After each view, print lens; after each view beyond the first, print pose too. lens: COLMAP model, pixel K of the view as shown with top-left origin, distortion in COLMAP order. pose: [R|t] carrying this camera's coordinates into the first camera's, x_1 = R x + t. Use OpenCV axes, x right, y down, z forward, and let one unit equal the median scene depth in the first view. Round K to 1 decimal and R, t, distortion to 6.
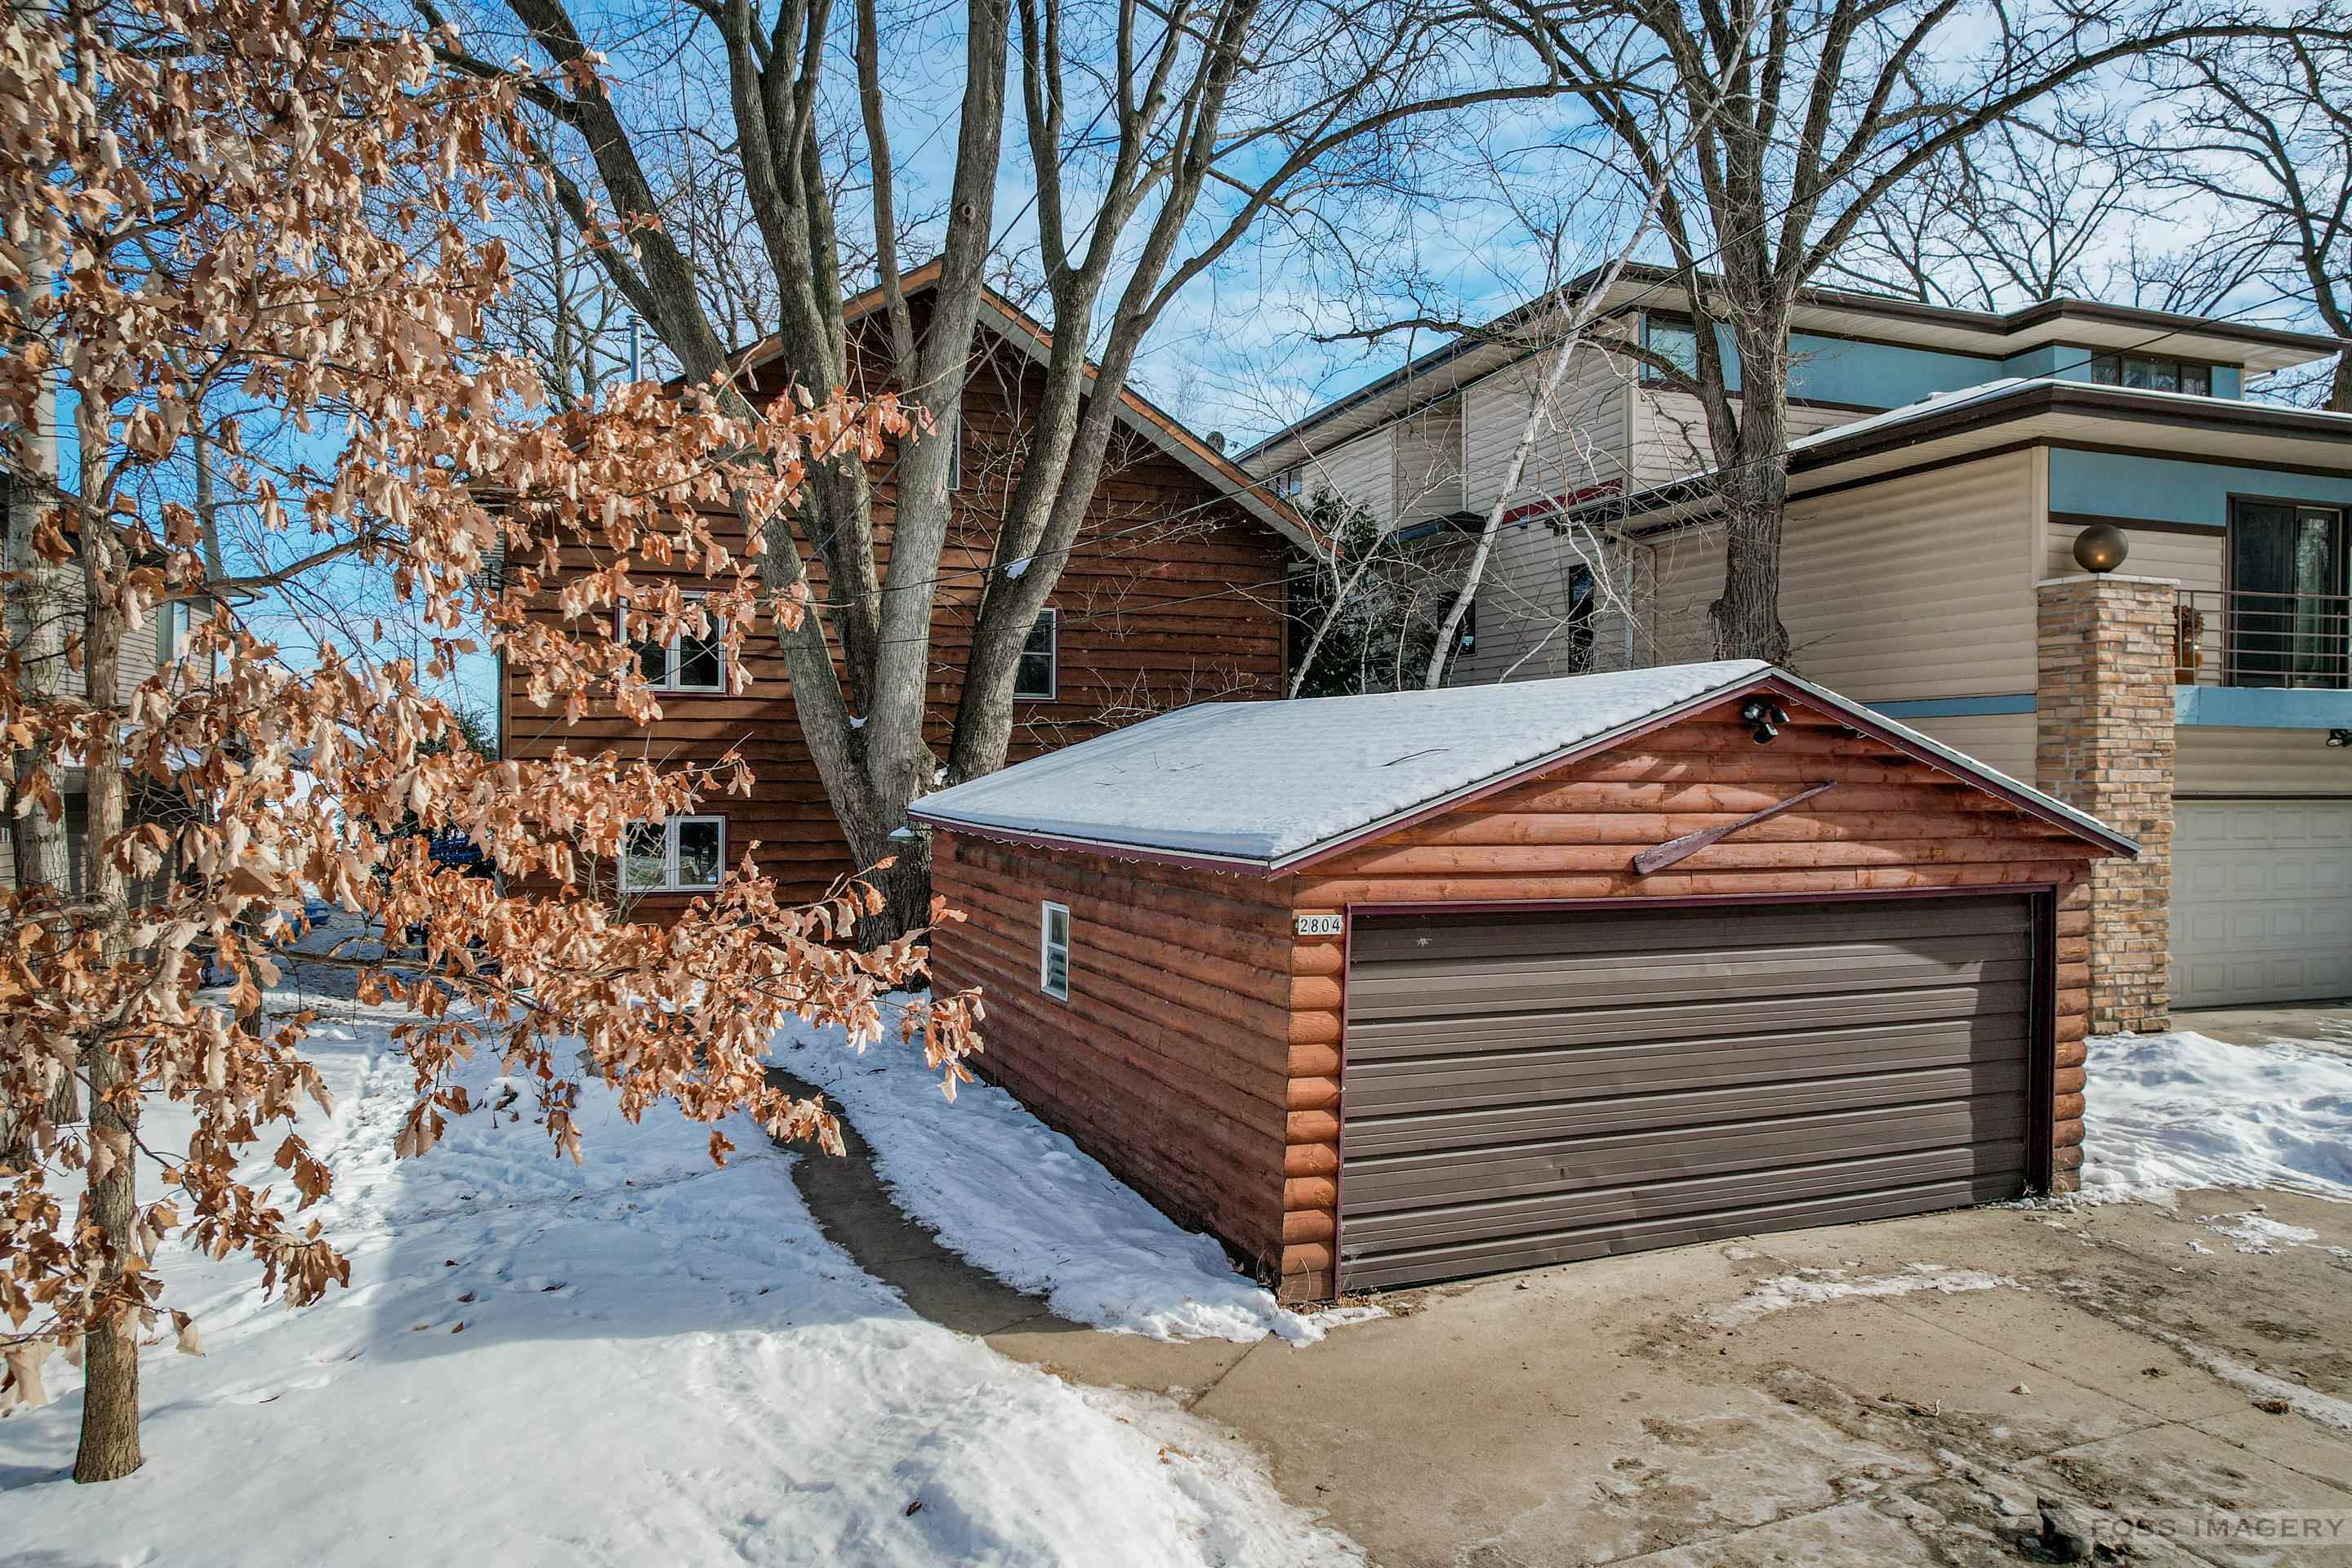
lens RADIAL K [[1537.8, 0, 1176.0], [0, 1537.8, 784.0], [0, 0, 1]] dist [-0.070916, 0.067105]
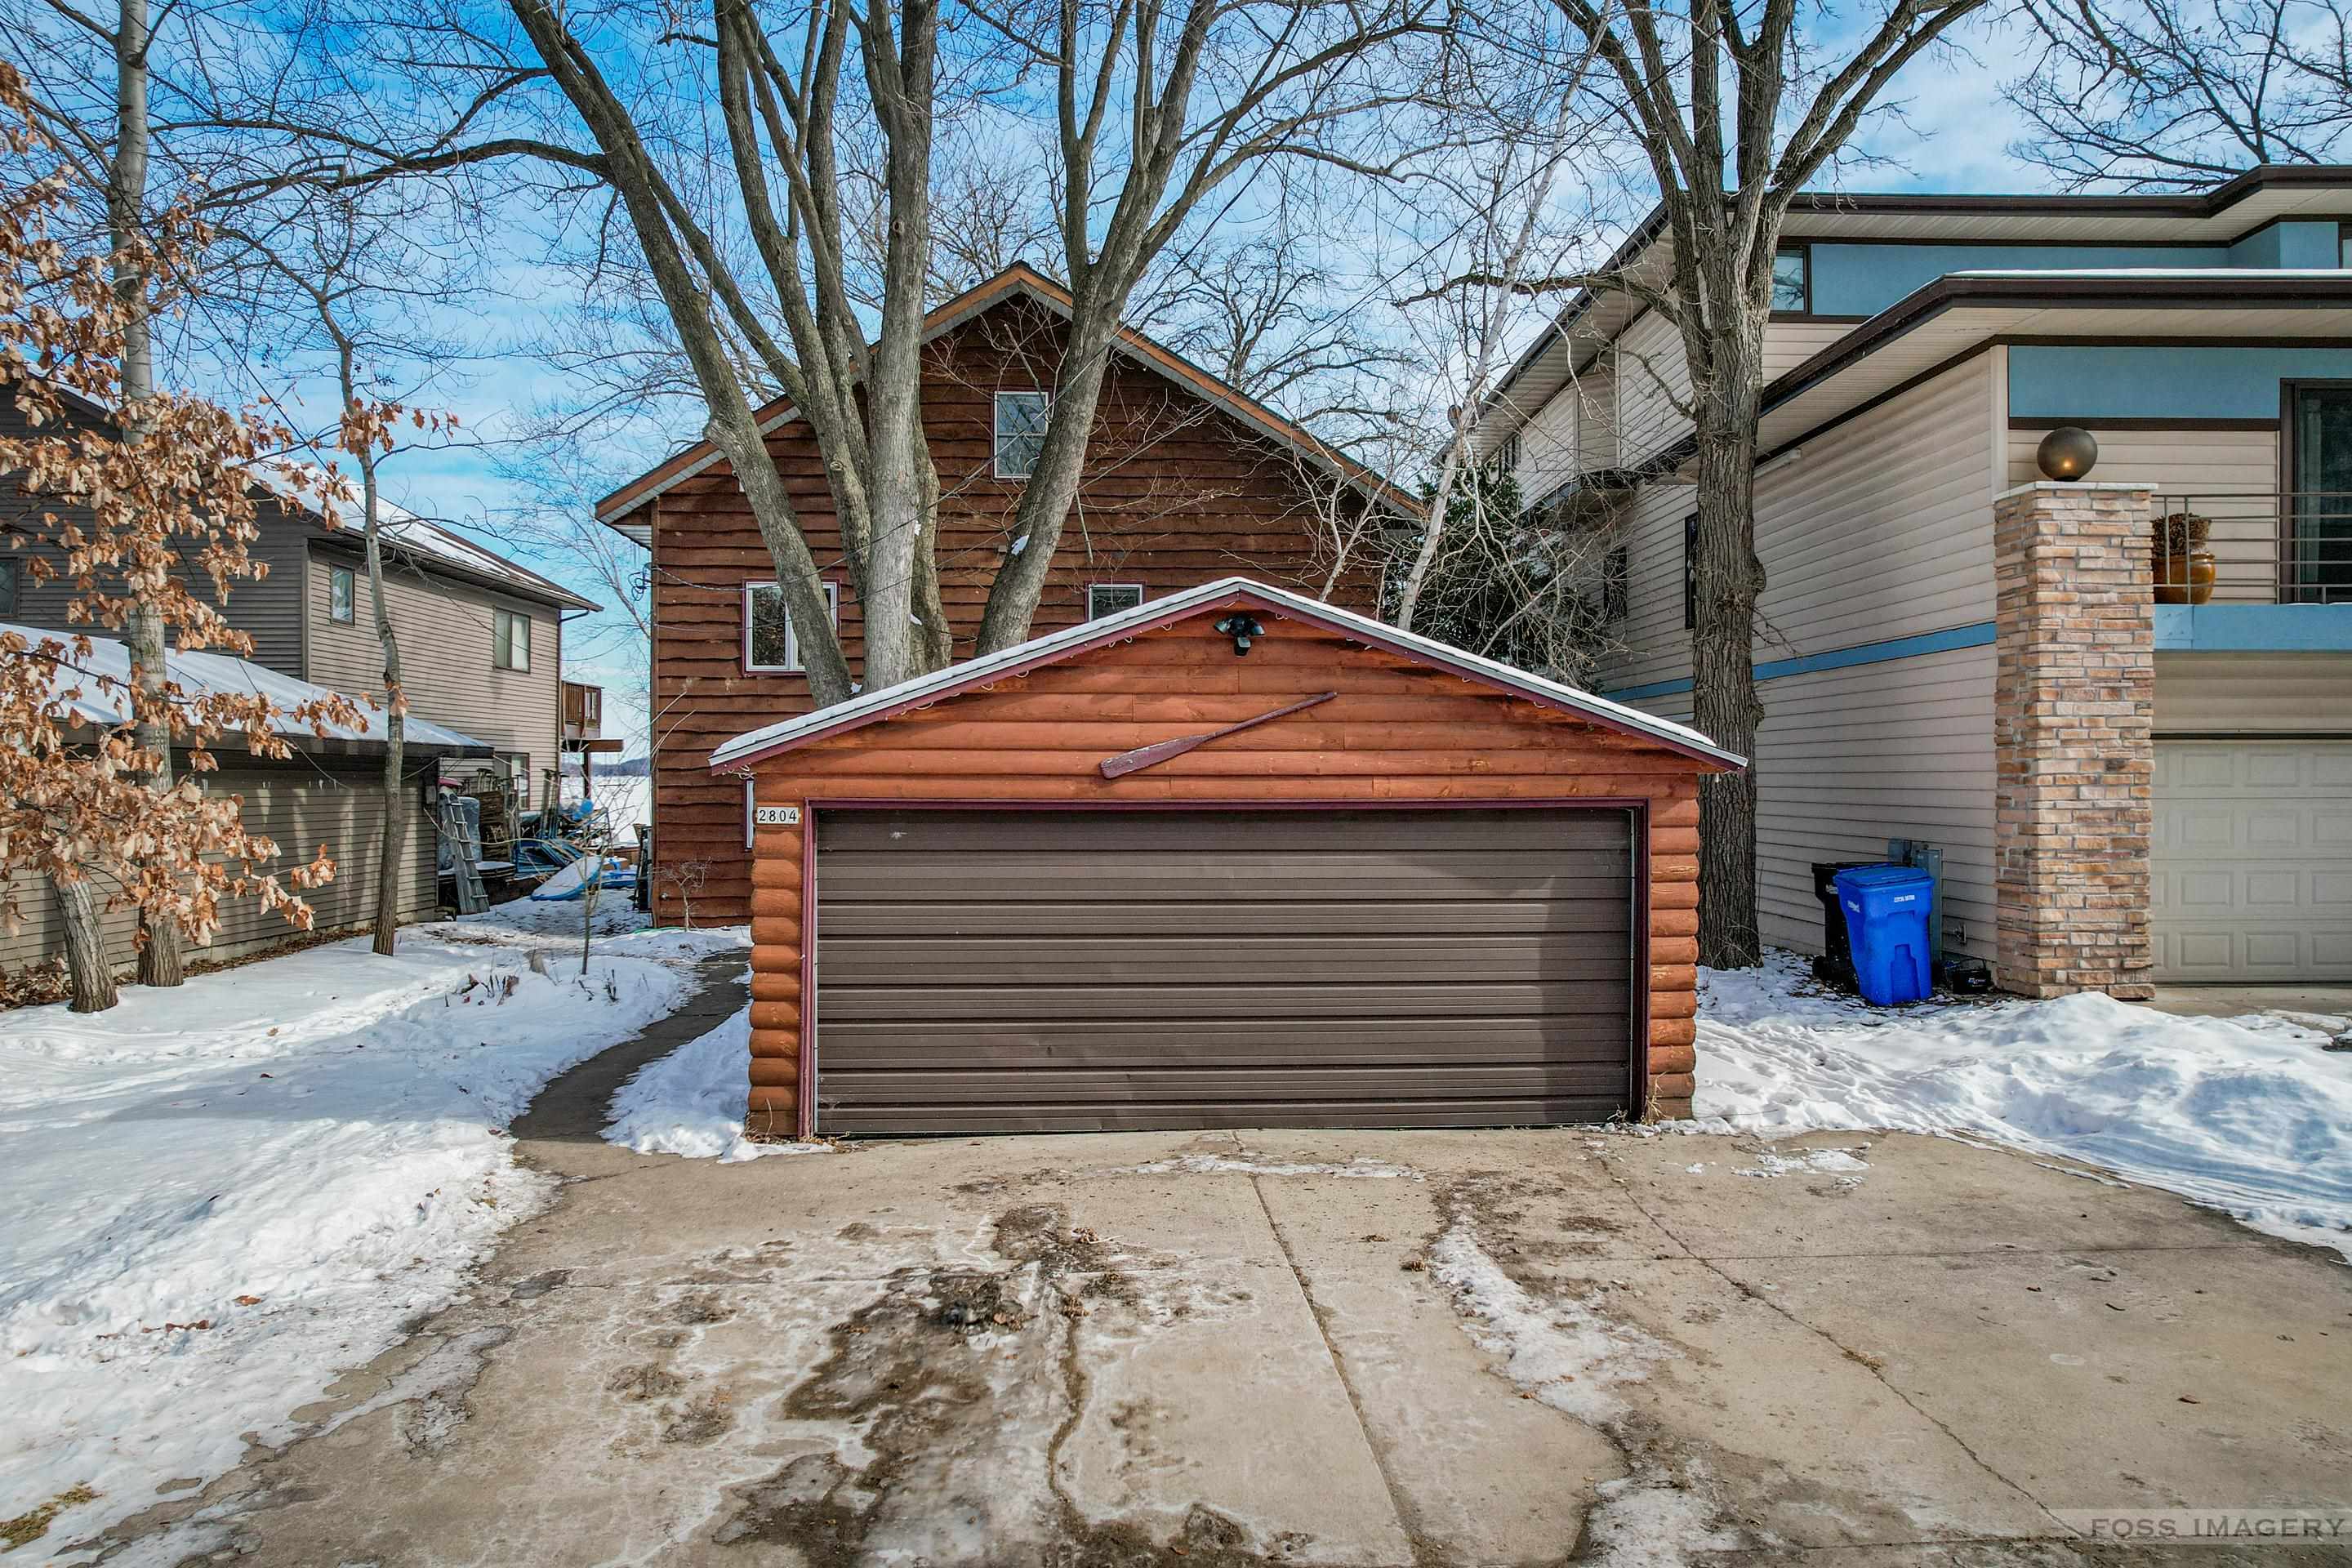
lens RADIAL K [[1574.1, 0, 1172.3], [0, 1574.1, 778.5], [0, 0, 1]] dist [-0.039981, 0.003837]
pose [[0.949957, -0.006925, -0.312303, 0.647751], [0.005046, 0.999964, -0.006825, 0.062165], [0.312339, 0.004907, 0.949958, -0.047796]]
